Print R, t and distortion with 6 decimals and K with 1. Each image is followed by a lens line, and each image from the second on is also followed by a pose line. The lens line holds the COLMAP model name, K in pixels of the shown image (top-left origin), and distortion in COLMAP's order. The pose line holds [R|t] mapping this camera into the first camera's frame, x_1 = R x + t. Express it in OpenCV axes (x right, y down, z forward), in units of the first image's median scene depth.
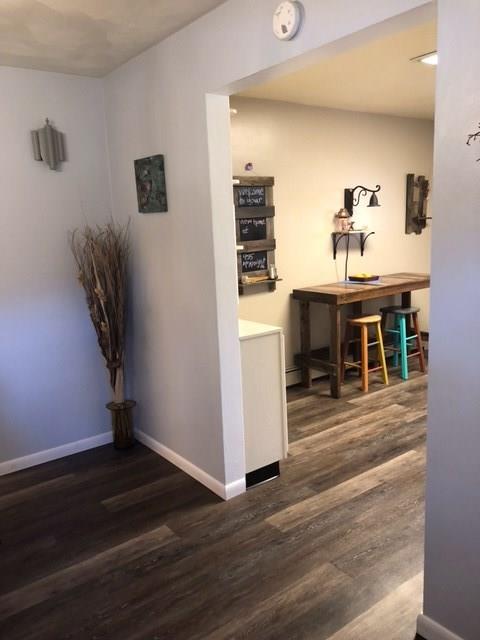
lens RADIAL K [[519.7, 0, 240.6], [0, 519.7, 321.0], [0, 0, 1]] dist [0.028515, -0.041659]
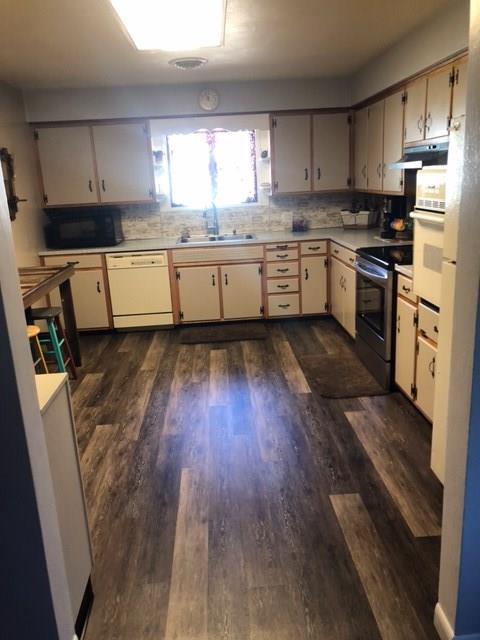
lens RADIAL K [[519.7, 0, 238.3], [0, 519.7, 321.4], [0, 0, 1]] dist [0.028515, -0.041659]
pose [[0.564200, -0.205705, 0.799602, -0.224502], [0.184402, 0.975397, 0.120816, -0.066265], [-0.804782, 0.079284, 0.588252, 0.357948]]
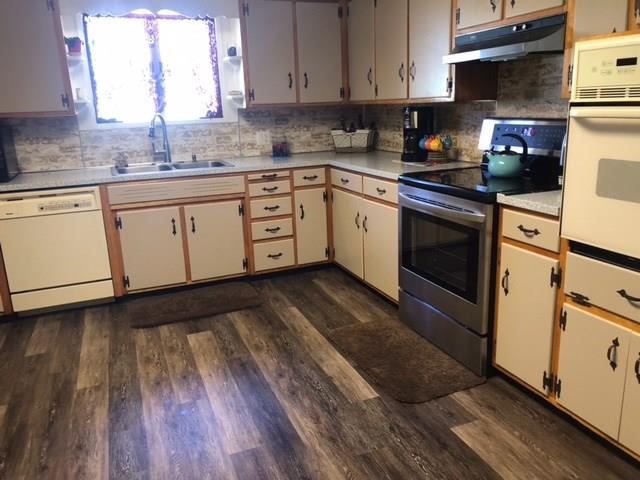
lens RADIAL K [[519.7, 0, 323.5], [0, 519.7, 236.0], [0, 0, 1]] dist [0.028515, -0.041659]
pose [[0.255897, -0.205124, 0.944691, 0.035068], [0.207553, 0.966097, 0.153550, -0.092777], [-0.944160, 0.156781, 0.289795, 0.688671]]
